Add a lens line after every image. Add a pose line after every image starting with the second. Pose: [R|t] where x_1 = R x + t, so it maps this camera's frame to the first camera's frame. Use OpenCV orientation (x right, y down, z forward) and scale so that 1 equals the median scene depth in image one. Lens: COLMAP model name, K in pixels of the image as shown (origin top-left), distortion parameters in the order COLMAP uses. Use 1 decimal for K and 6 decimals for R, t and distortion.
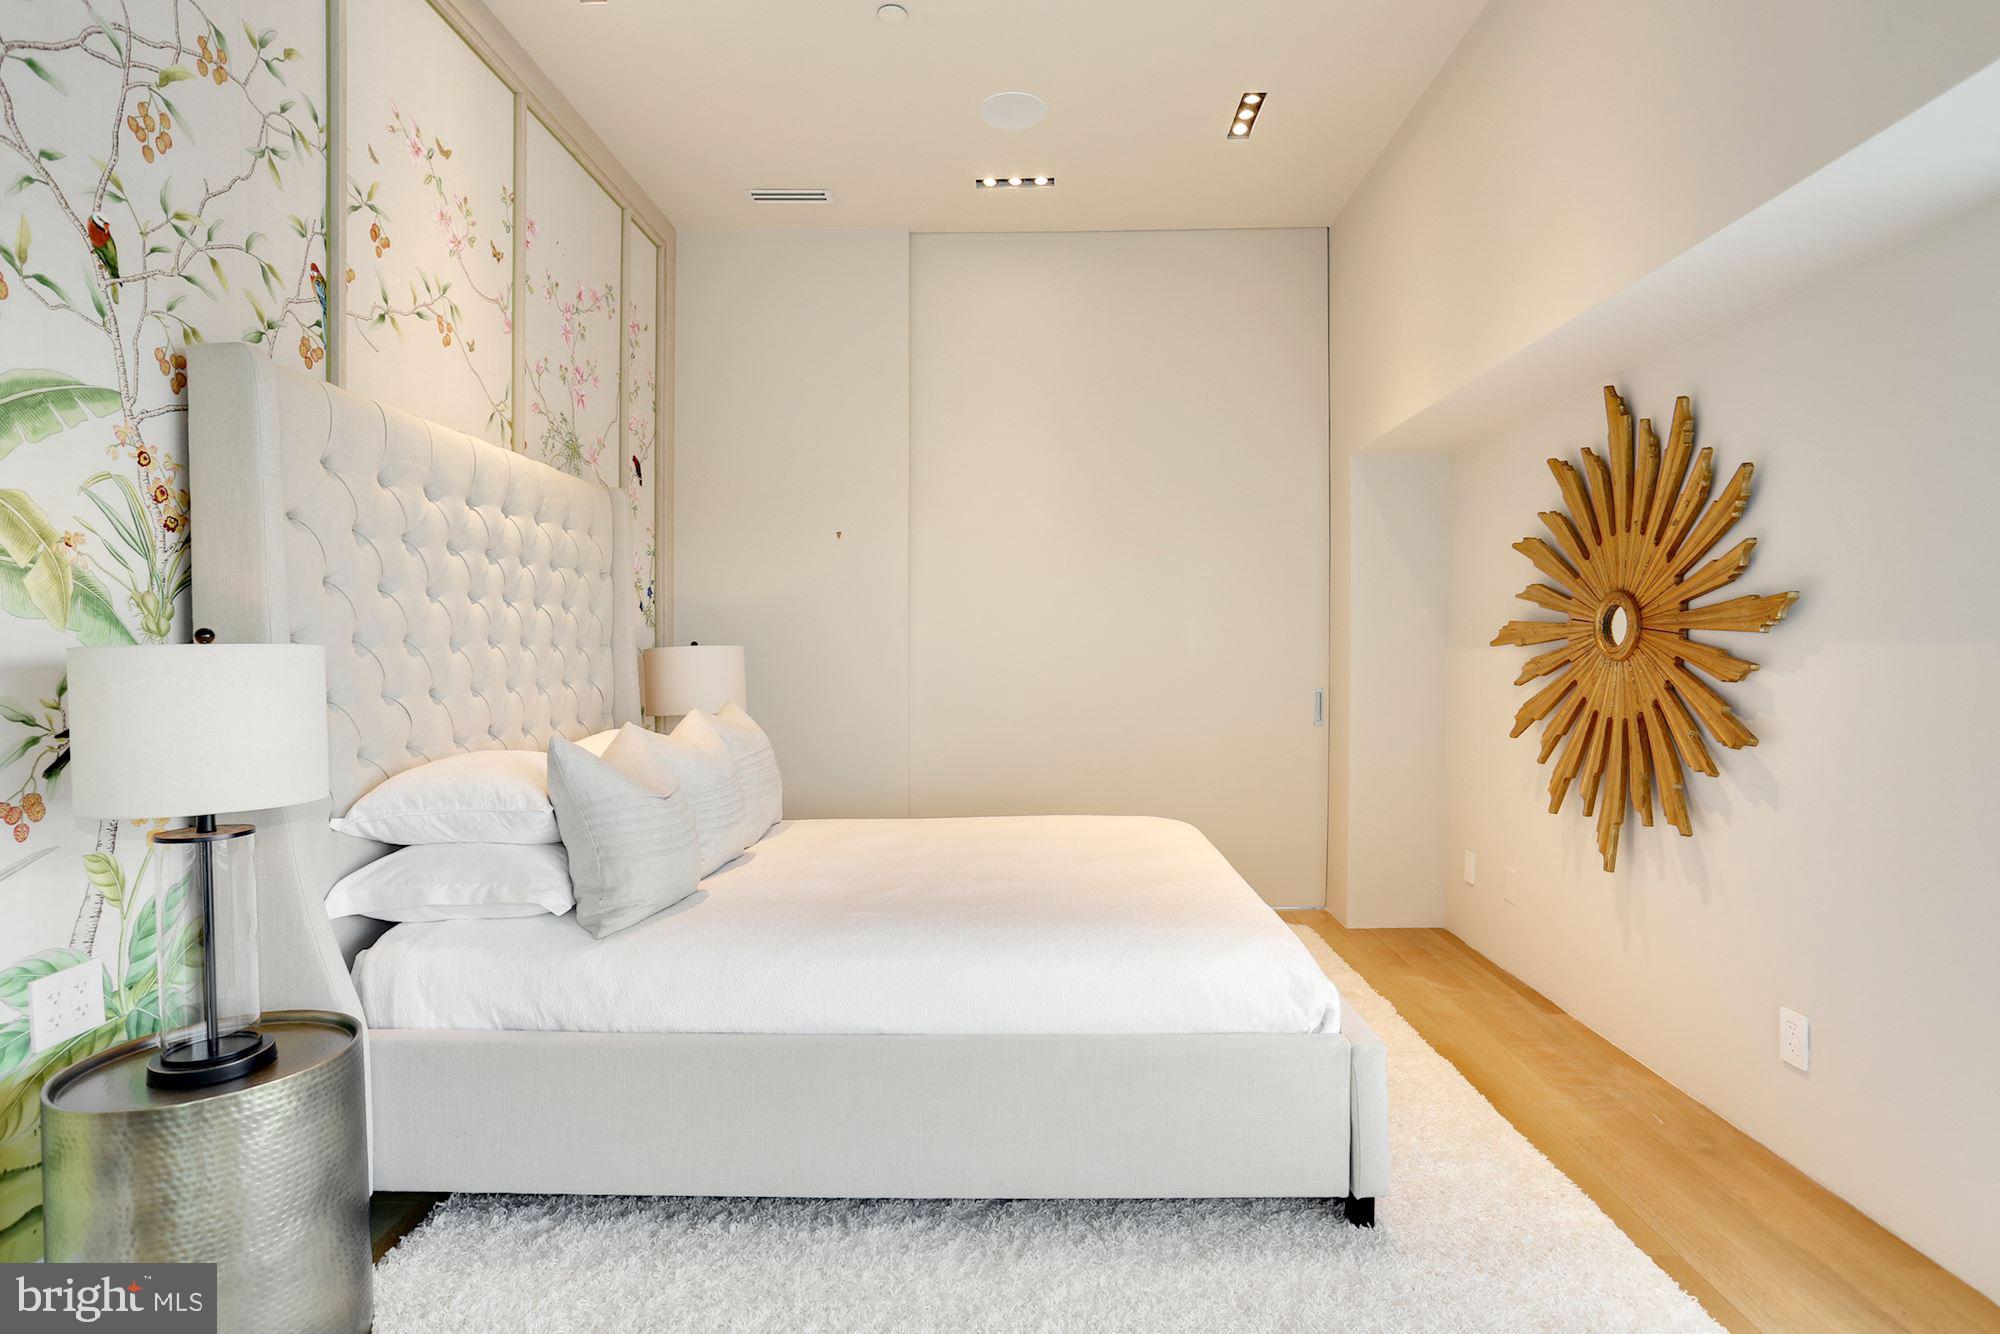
lens RADIAL K [[1010.2, 0, 1003.9], [0, 1010.2, 666.4], [0, 0, 1]] dist [-0.053894, 0.026845]
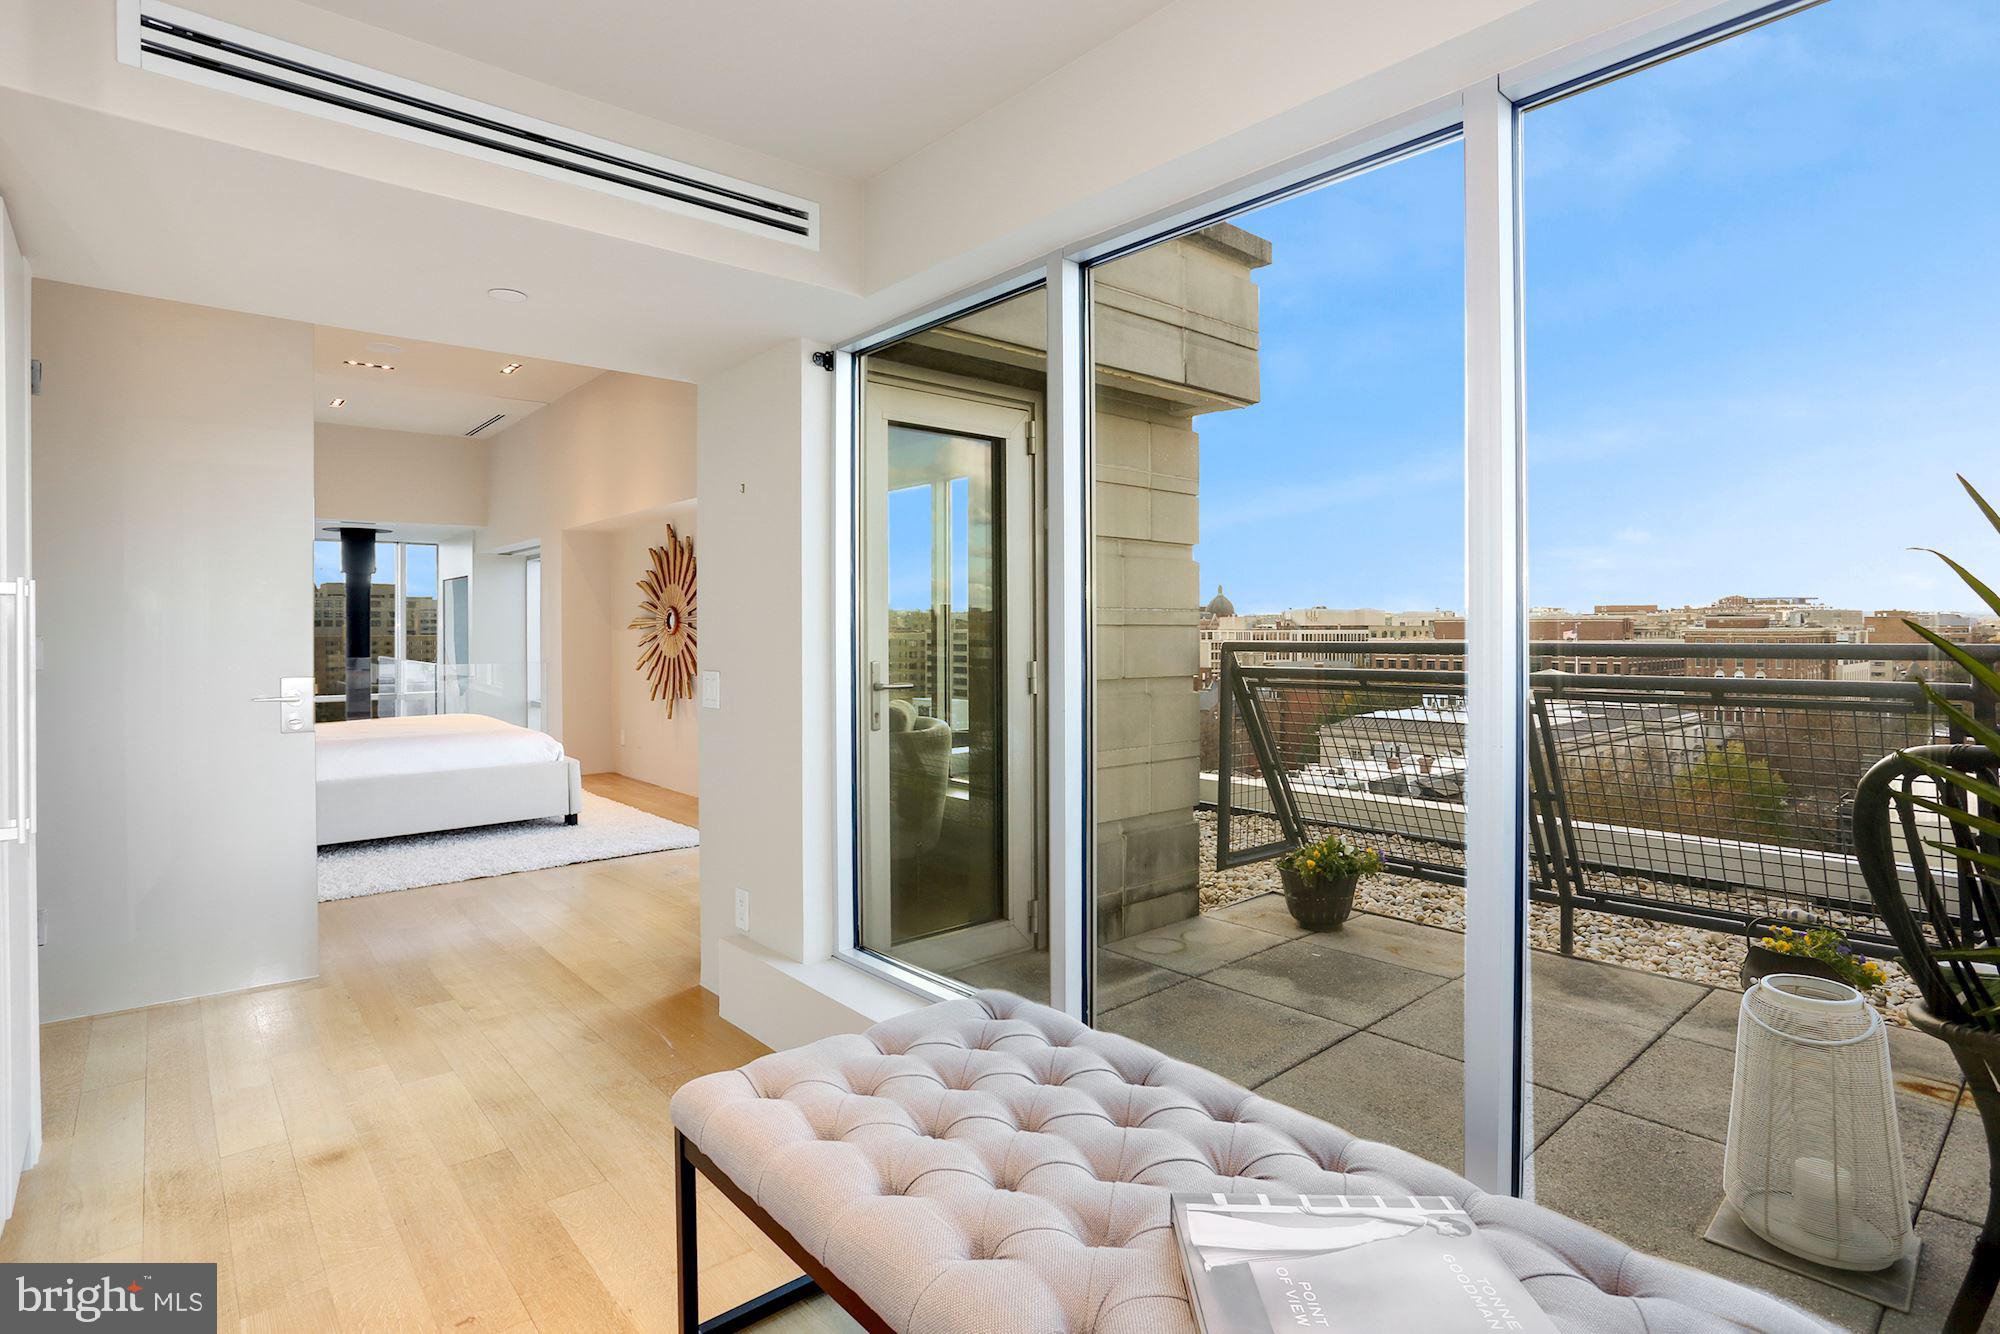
lens RADIAL K [[1010.2, 0, 980.7], [0, 1010.2, 625.9], [0, 0, 1]] dist [-0.053894, 0.026845]
pose [[0.737025, 0.000867, 0.675865, -0.584190], [0.016407, 0.999682, -0.019174, 0.037182], [-0.675666, 0.025220, 0.736776, -1.566851]]
